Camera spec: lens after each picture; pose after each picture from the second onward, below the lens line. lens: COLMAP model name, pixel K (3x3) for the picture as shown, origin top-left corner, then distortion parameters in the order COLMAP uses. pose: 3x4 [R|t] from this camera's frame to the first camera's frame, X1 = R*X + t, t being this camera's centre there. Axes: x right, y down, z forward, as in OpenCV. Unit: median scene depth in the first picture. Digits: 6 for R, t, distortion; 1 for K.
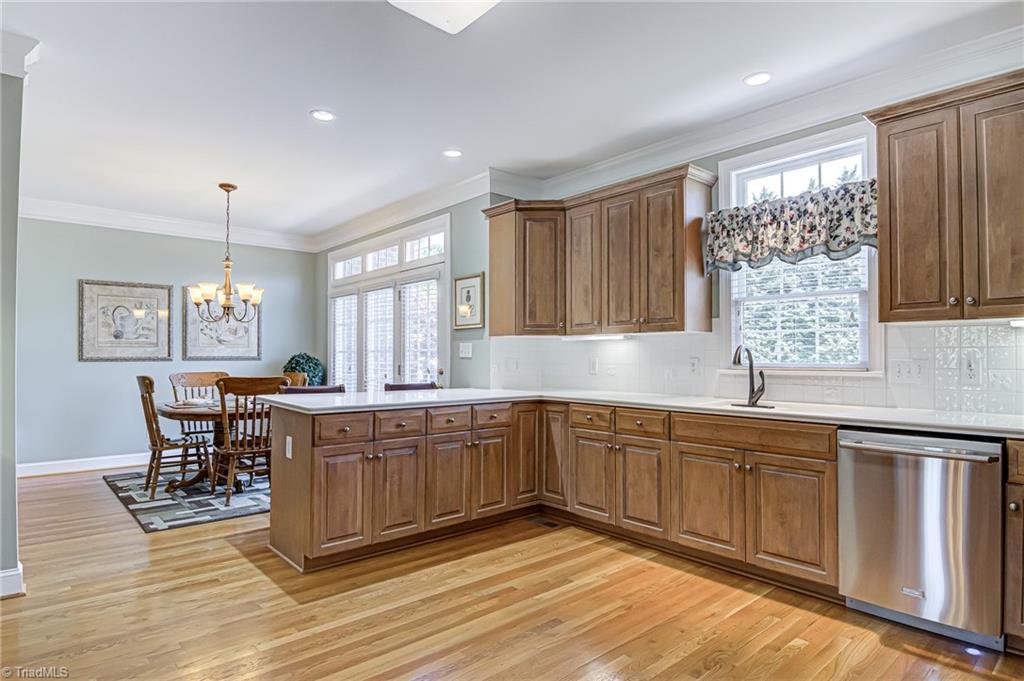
lens RADIAL K [[563.2, 0, 525.5], [0, 563.2, 348.3], [0, 0, 1]] dist [-0.000993, -0.001886]
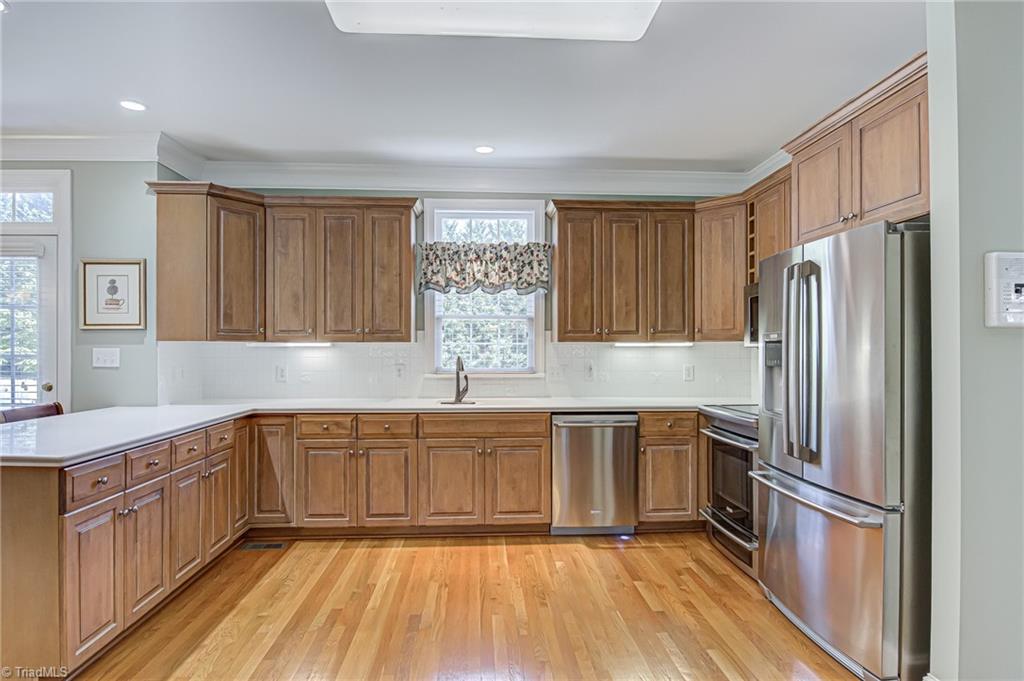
lens RADIAL K [[546.6, 0, 512.4], [0, 546.6, 348.4], [0, 0, 1]] dist [0.002155, -0.000978]
pose [[0.624026, 0.001346, 0.781402, -0.461718], [-0.013288, 0.999872, 0.008889, -0.031238], [-0.781290, -0.015930, 0.623964, 0.143417]]
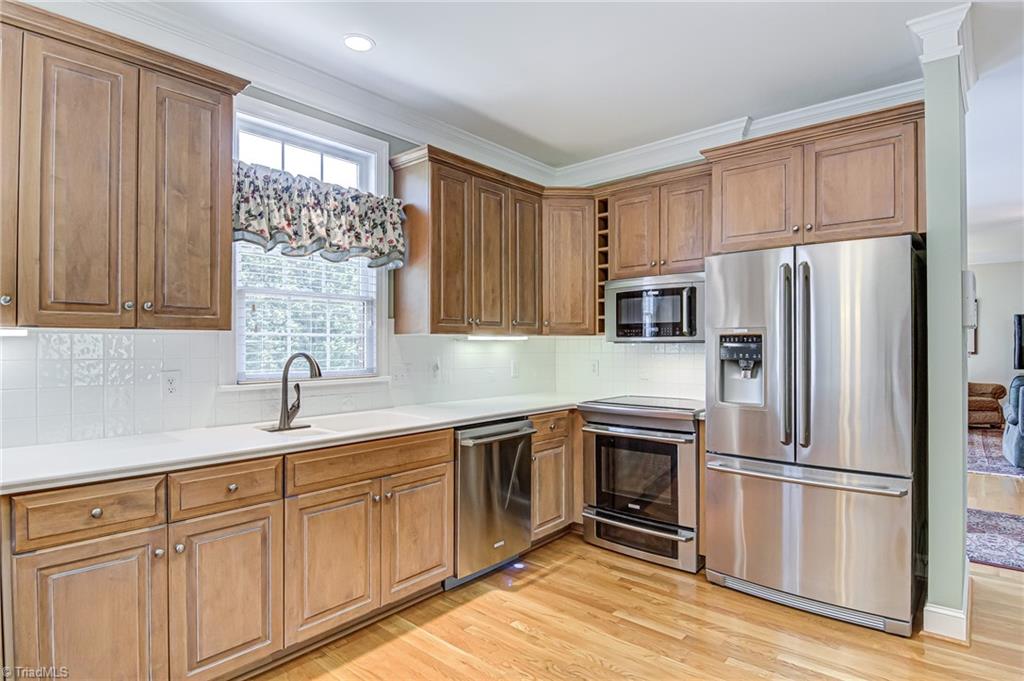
lens RADIAL K [[545.1, 0, 516.9], [0, 545.1, 341.0], [0, 0, 1]] dist [-0.004589, -0.002300]
pose [[-0.122408, 0.005444, 0.992465, -0.385850], [-0.017696, 0.999814, -0.007667, -0.020004], [-0.992322, -0.018501, -0.122289, 0.752971]]
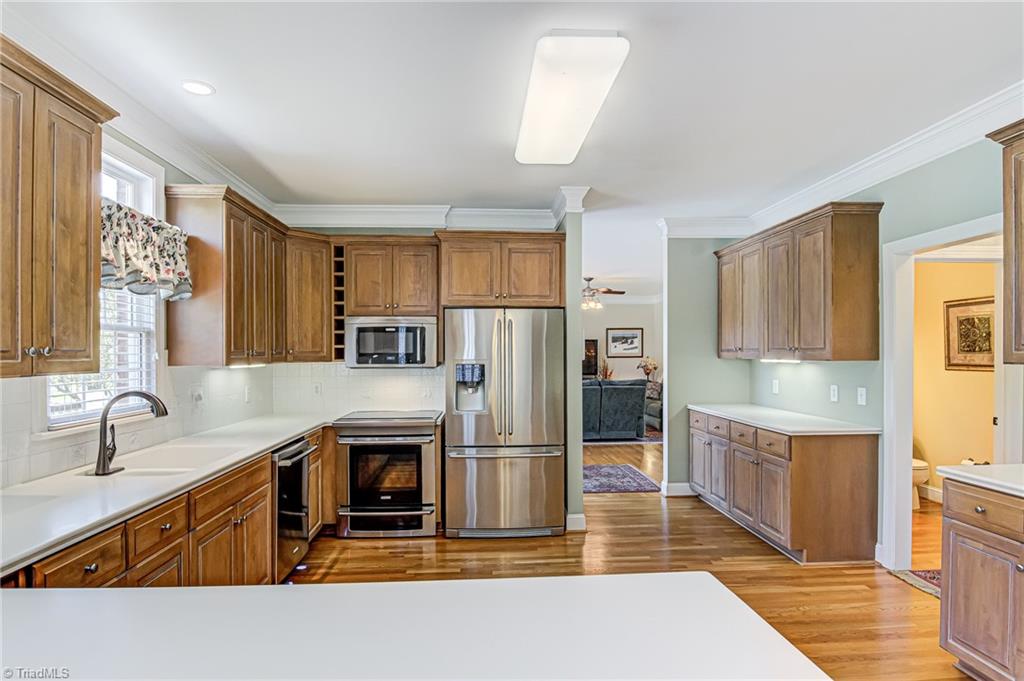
lens RADIAL K [[542.6, 0, 511.2], [0, 542.6, 353.7], [0, 0, 1]] dist [-0.002143, -0.000969]
pose [[-0.776434, -0.001352, 0.630197, -0.445230], [-0.012114, 0.999845, -0.012780, -0.050288], [-0.630082, -0.017557, -0.776330, 1.184899]]
